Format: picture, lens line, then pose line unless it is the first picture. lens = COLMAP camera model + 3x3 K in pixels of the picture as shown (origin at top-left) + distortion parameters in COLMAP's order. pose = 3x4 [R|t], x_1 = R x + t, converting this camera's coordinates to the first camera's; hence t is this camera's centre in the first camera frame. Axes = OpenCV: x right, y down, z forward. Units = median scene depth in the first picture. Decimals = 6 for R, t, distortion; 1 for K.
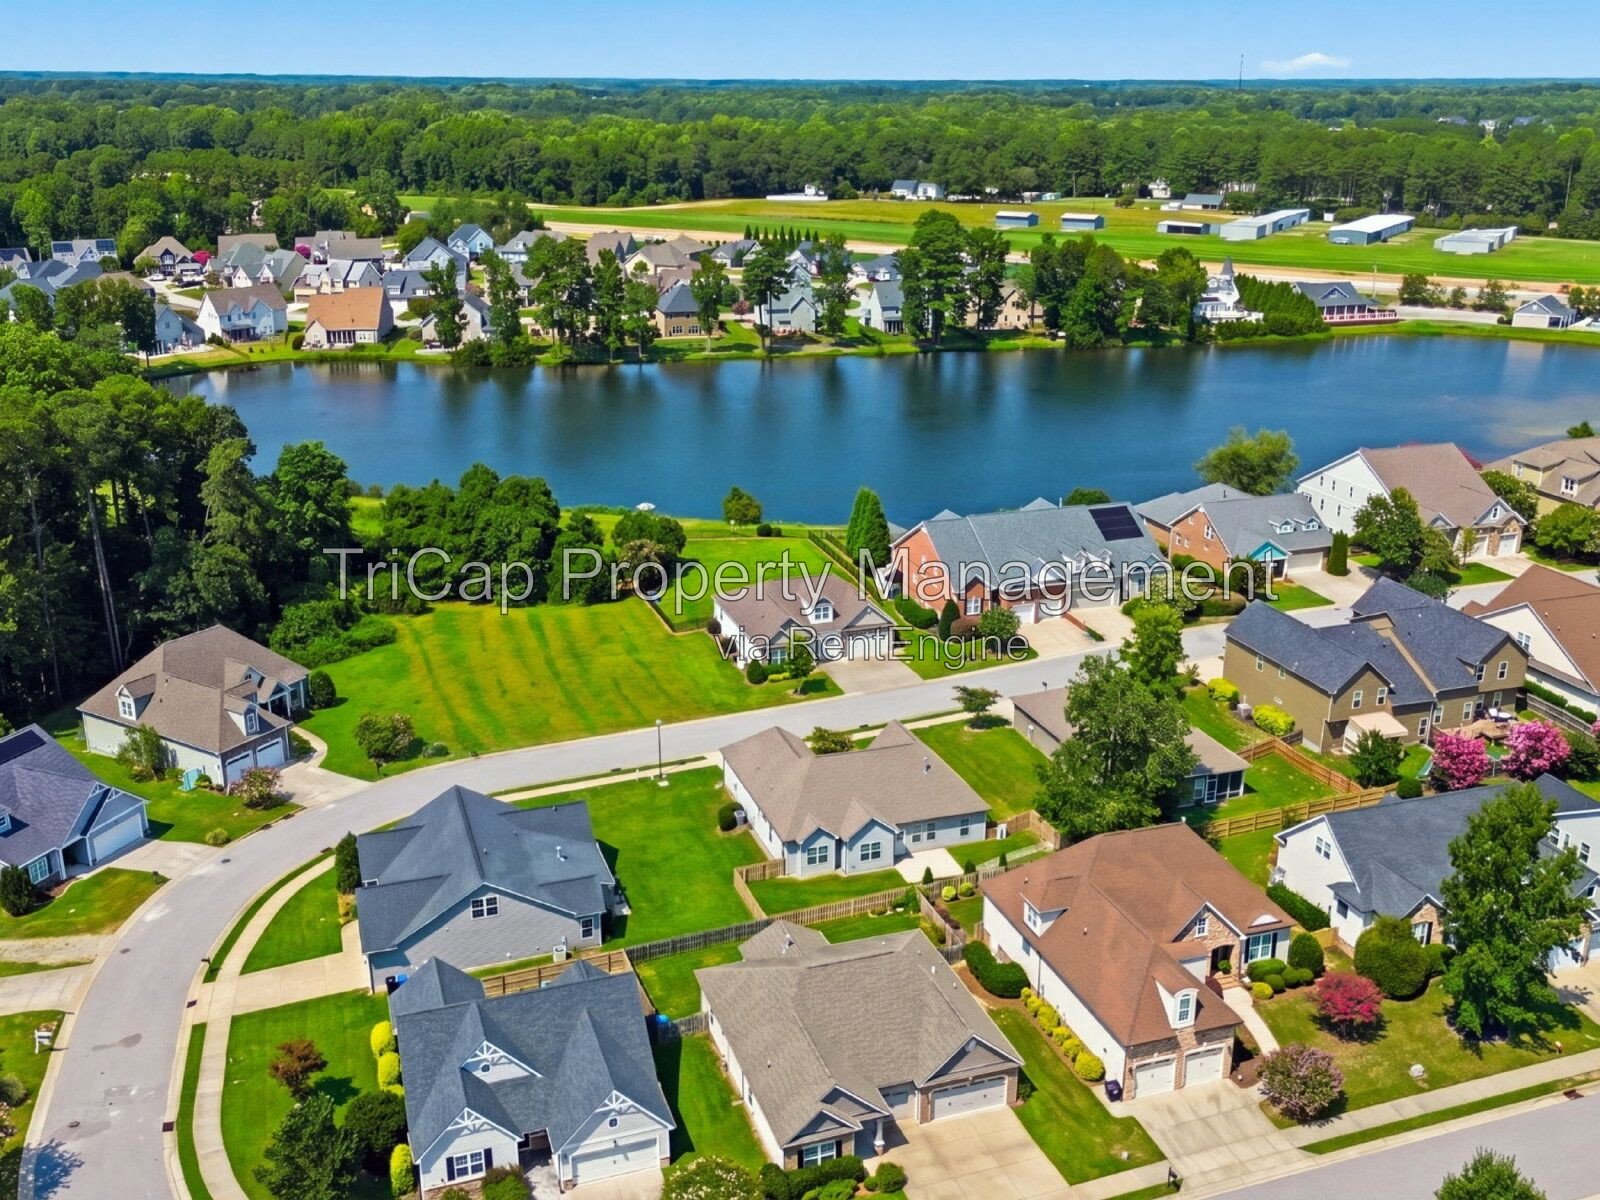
lens RADIAL K [[1494.4, 0, 802.4], [0, 1494.4, 601.4], [0, 0, 1]] dist [0.051320, -0.015333]
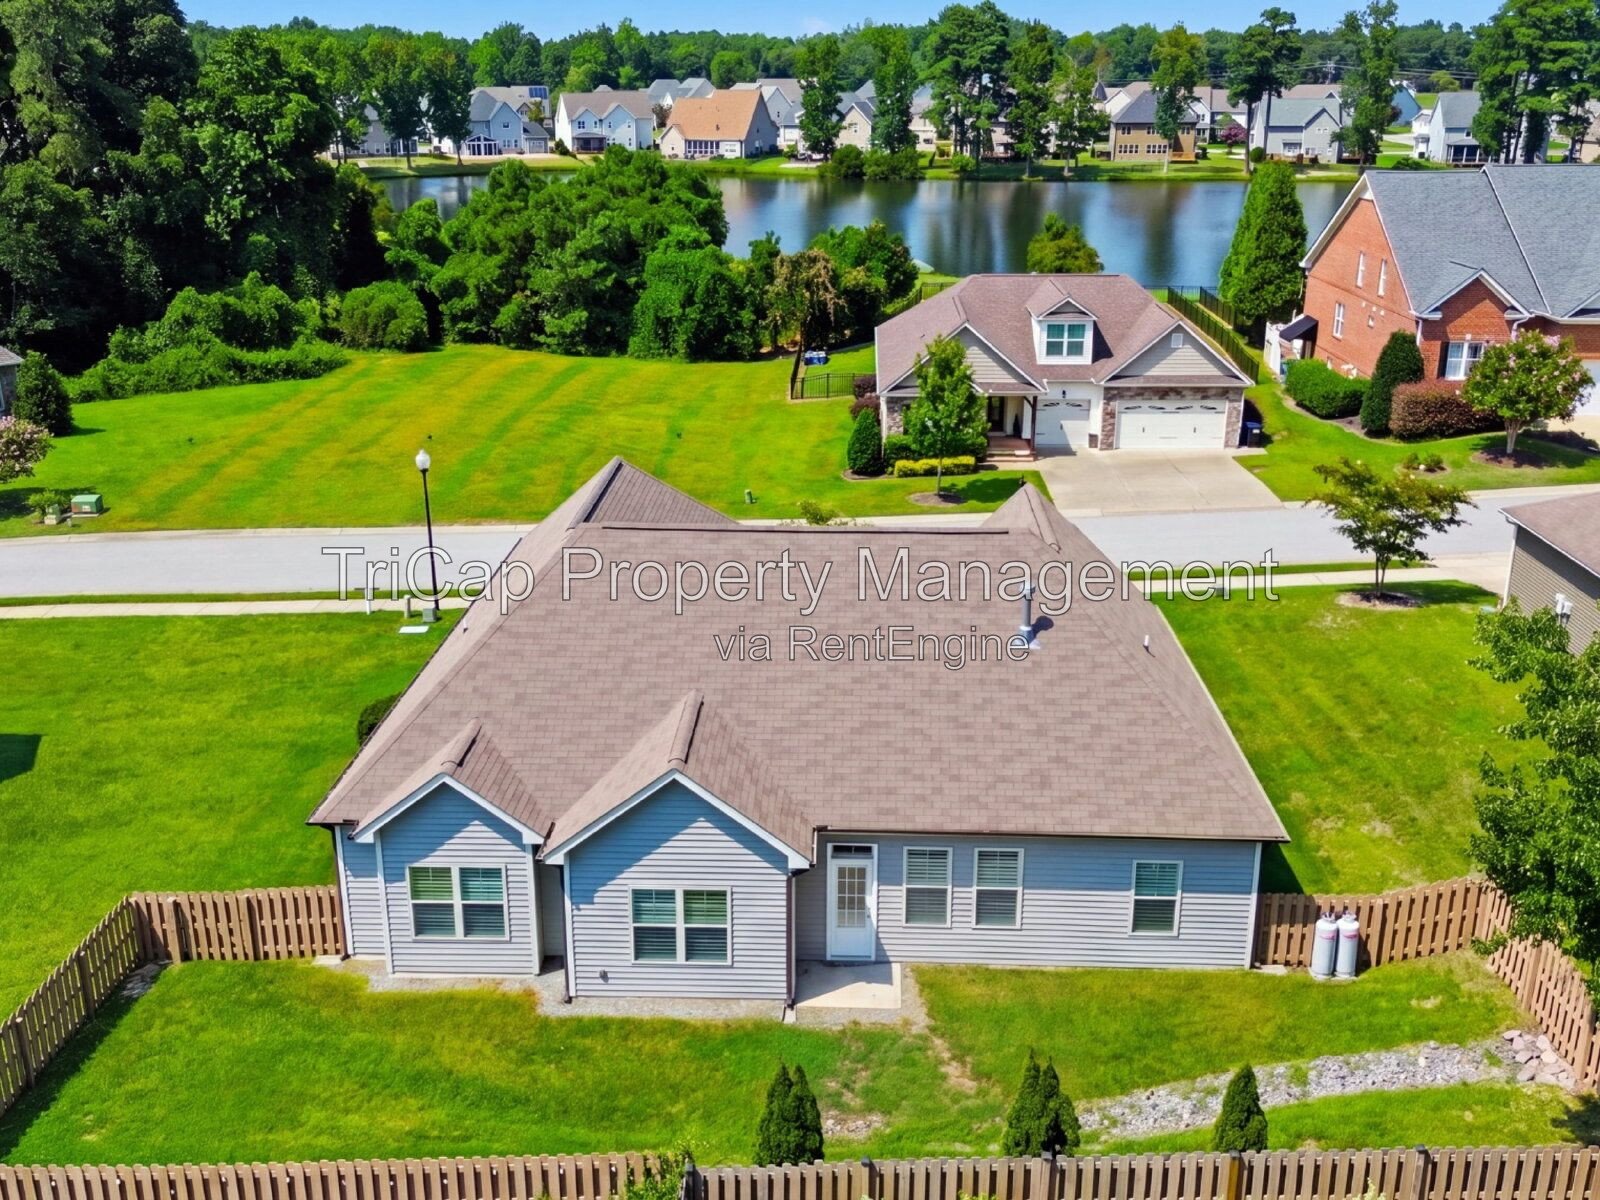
lens RADIAL K [[1520.2, 0, 807.8], [0, 1520.2, 603.8], [0, 0, 1]] dist [0.062062, 0.000546]
pose [[0.935185, 0.114138, -0.335264, 0.098508], [-0.111947, 0.993376, 0.025921, 0.079352], [0.336002, 0.013291, 0.941768, 0.566739]]
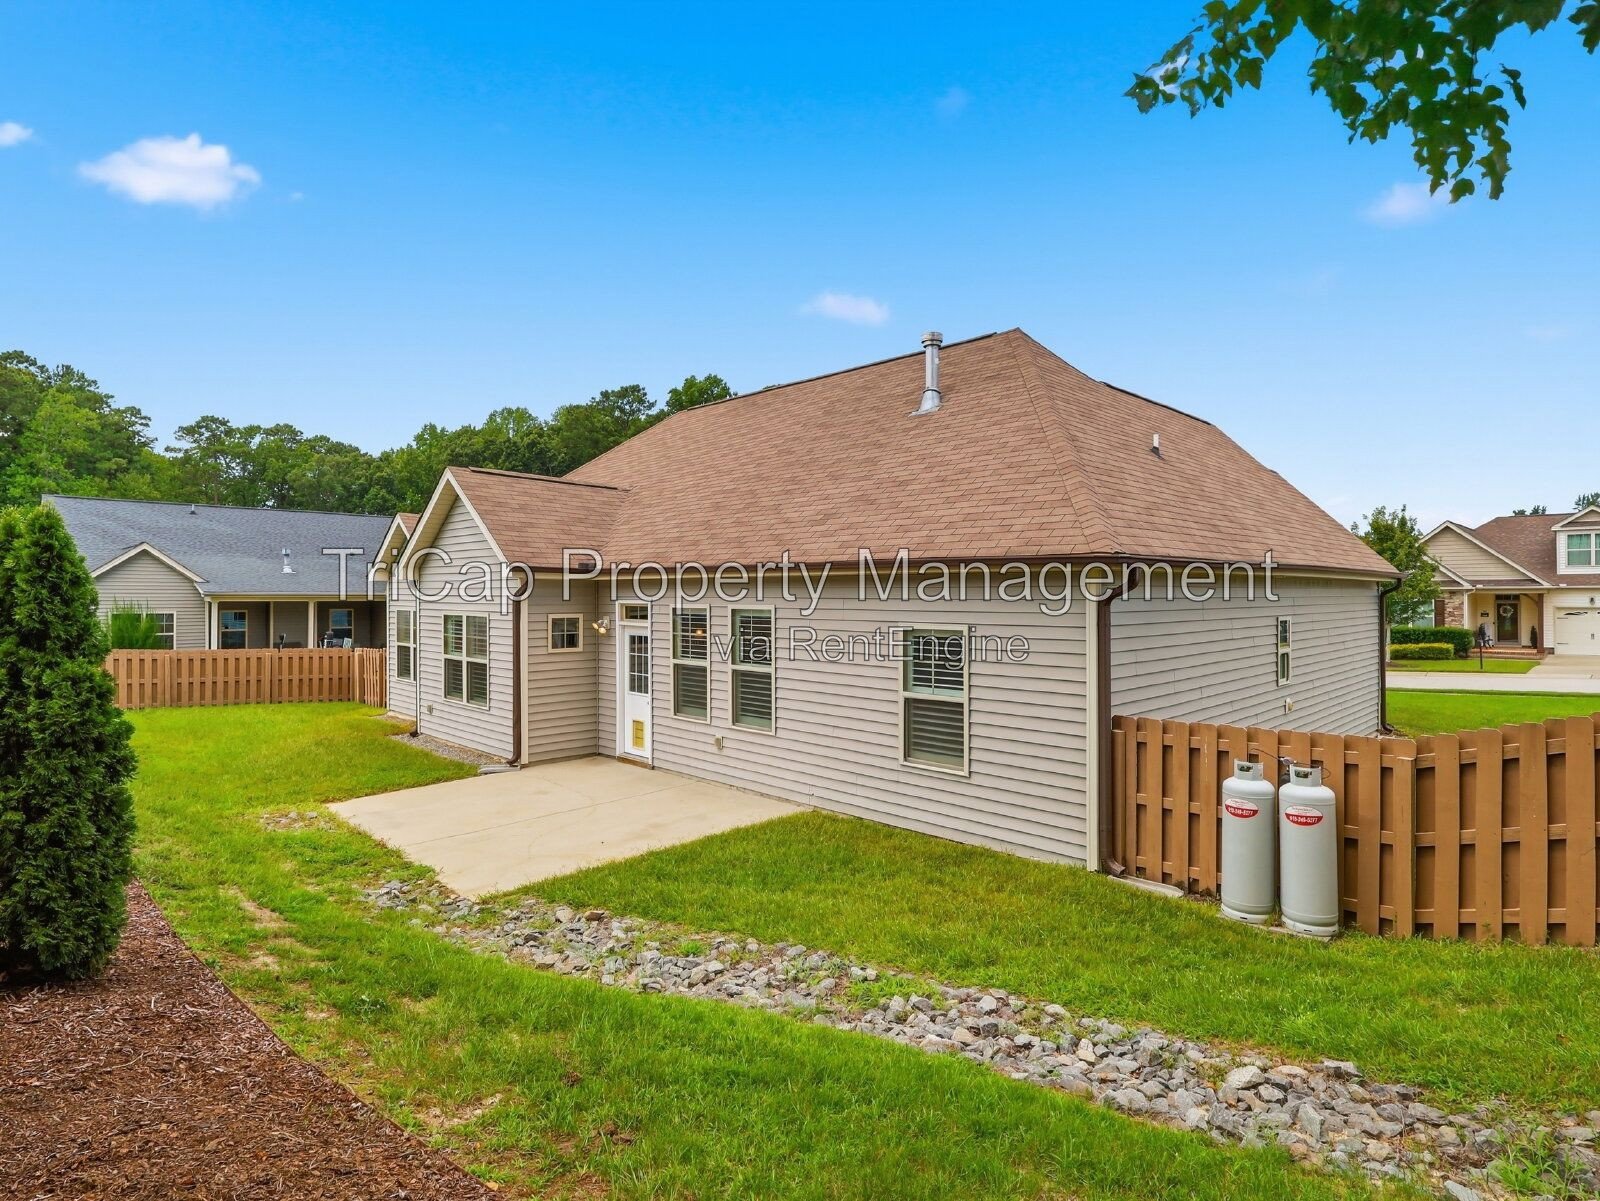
lens RADIAL K [[839.2, 0, 791.2], [0, 839.2, 590.4], [0, 0, 1]] dist [-0.003443, -0.001006]
pose [[0.434358, -0.008585, -0.900699, 0.126903], [-0.283813, 0.947715, -0.145901, 0.117012], [0.854859, 0.319003, 0.409211, 0.712719]]
